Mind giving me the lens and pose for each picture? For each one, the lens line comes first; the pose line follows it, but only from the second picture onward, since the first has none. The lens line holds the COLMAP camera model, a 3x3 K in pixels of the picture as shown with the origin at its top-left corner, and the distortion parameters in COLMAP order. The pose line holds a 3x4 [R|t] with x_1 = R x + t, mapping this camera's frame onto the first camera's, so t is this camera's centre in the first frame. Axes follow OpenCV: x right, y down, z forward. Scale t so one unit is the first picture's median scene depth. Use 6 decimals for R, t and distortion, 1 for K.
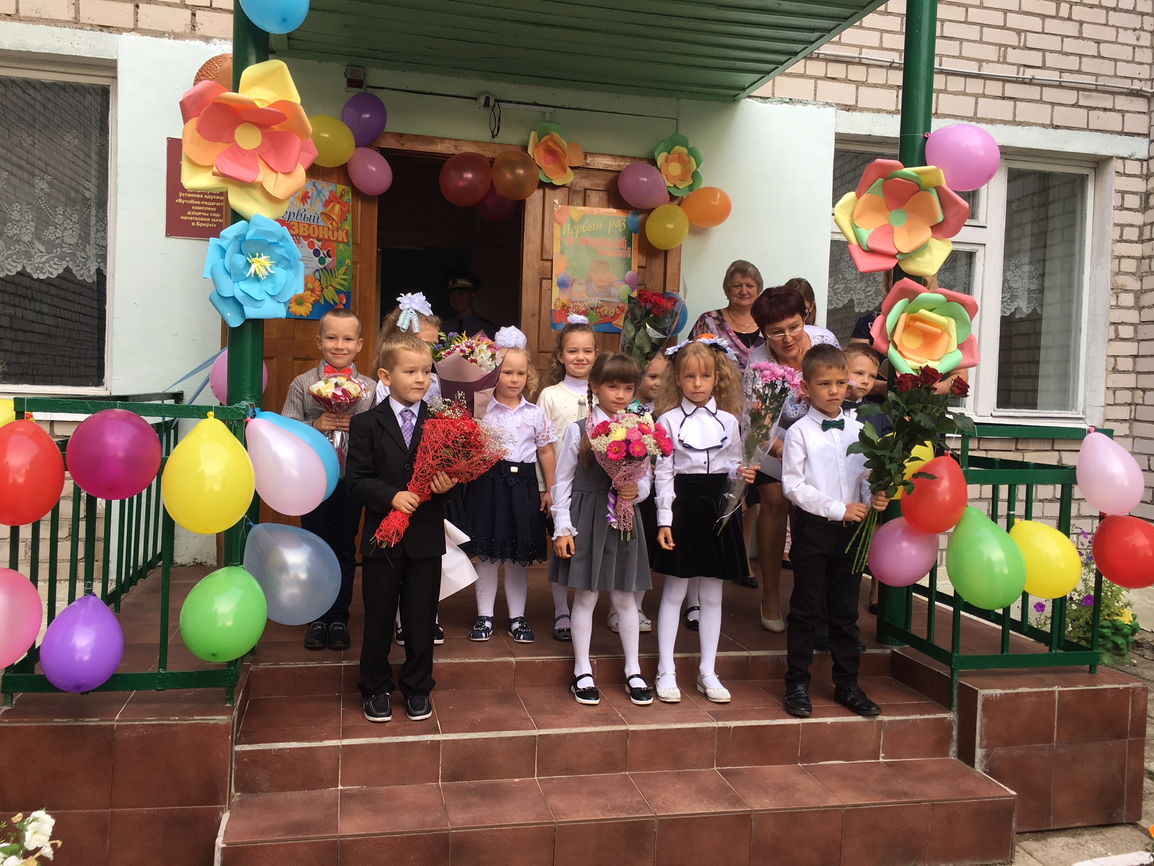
lens RADIAL K [[987.4, 0, 579.4], [0, 987.4, 428.5], [0, 0, 1]] dist [0.061896, -0.074495]
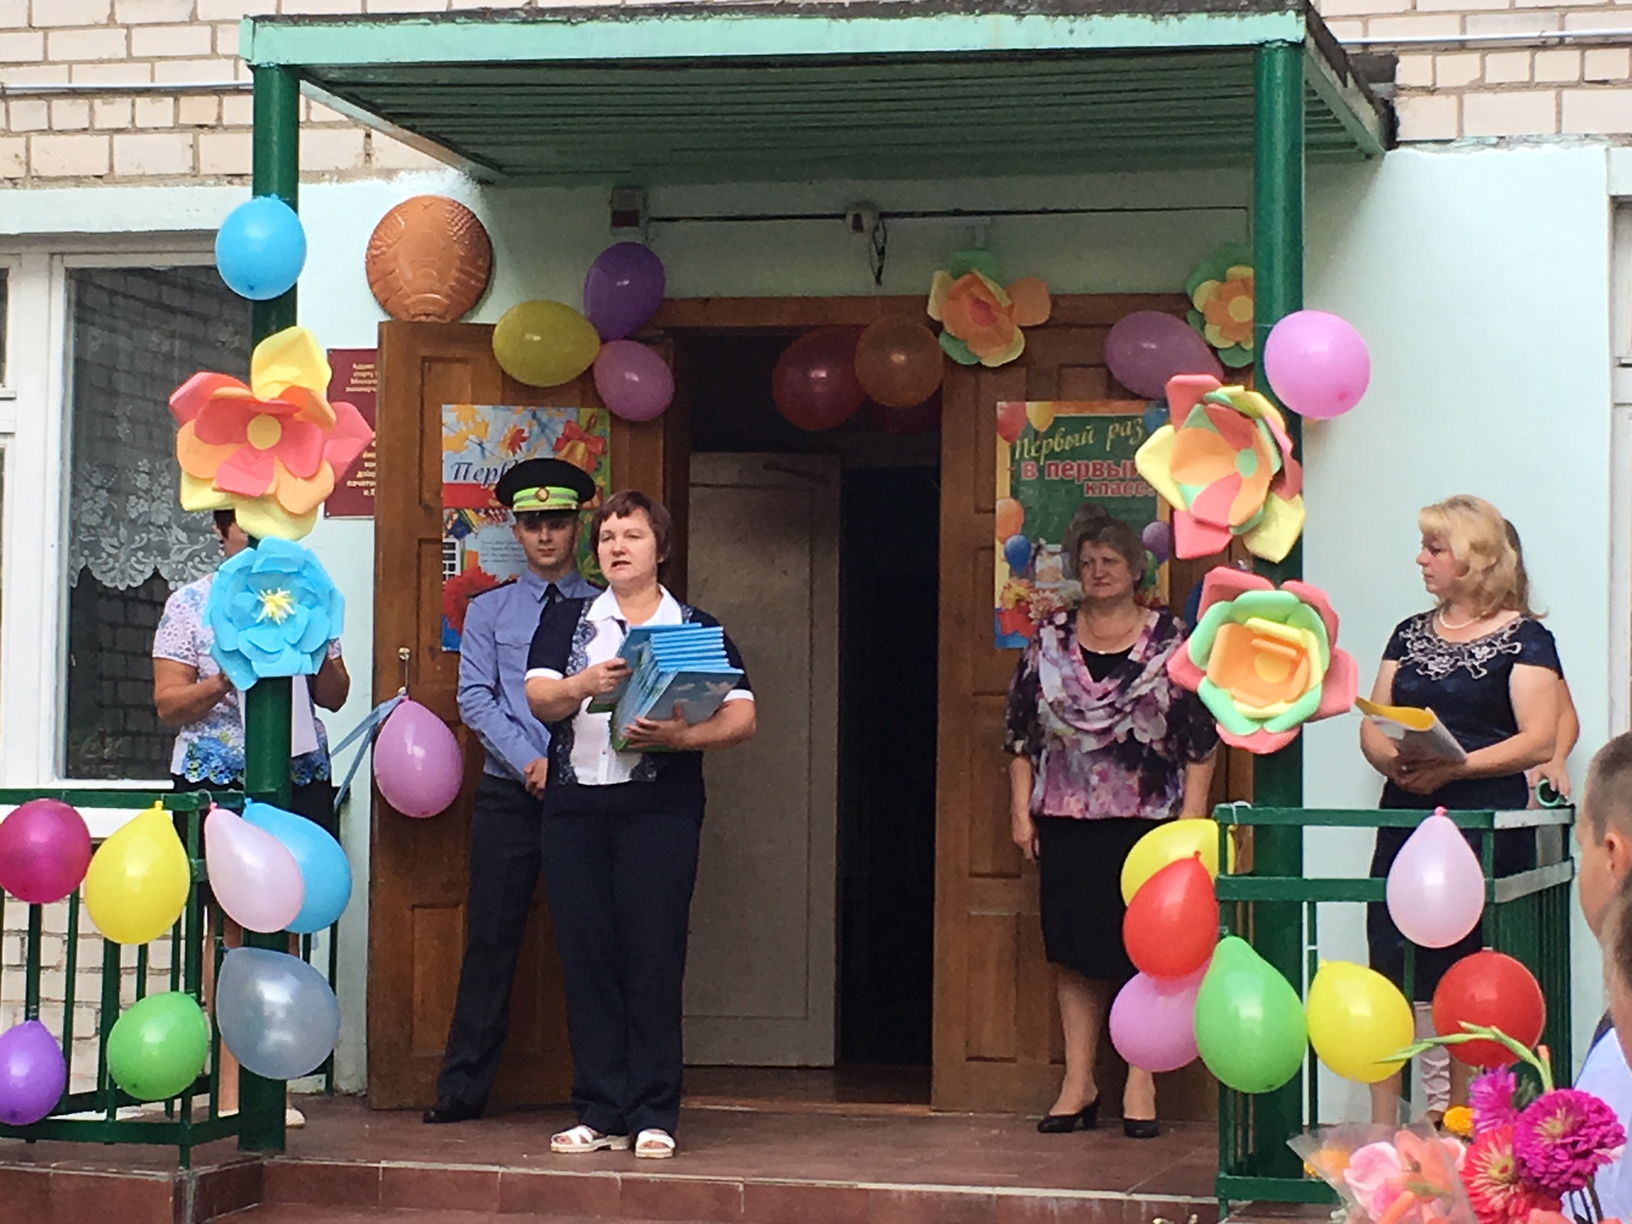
lens RADIAL K [[4189.3, 0, 816.0], [0, 4189.3, 612.7], [0, 0, 1]] dist [-0.015743, 0.000000]
pose [[0.889756, -0.039737, -0.454704, 0.974435], [0.001418, 0.996439, -0.084306, 0.069289], [0.456435, 0.074367, 0.886644, -1.053311]]
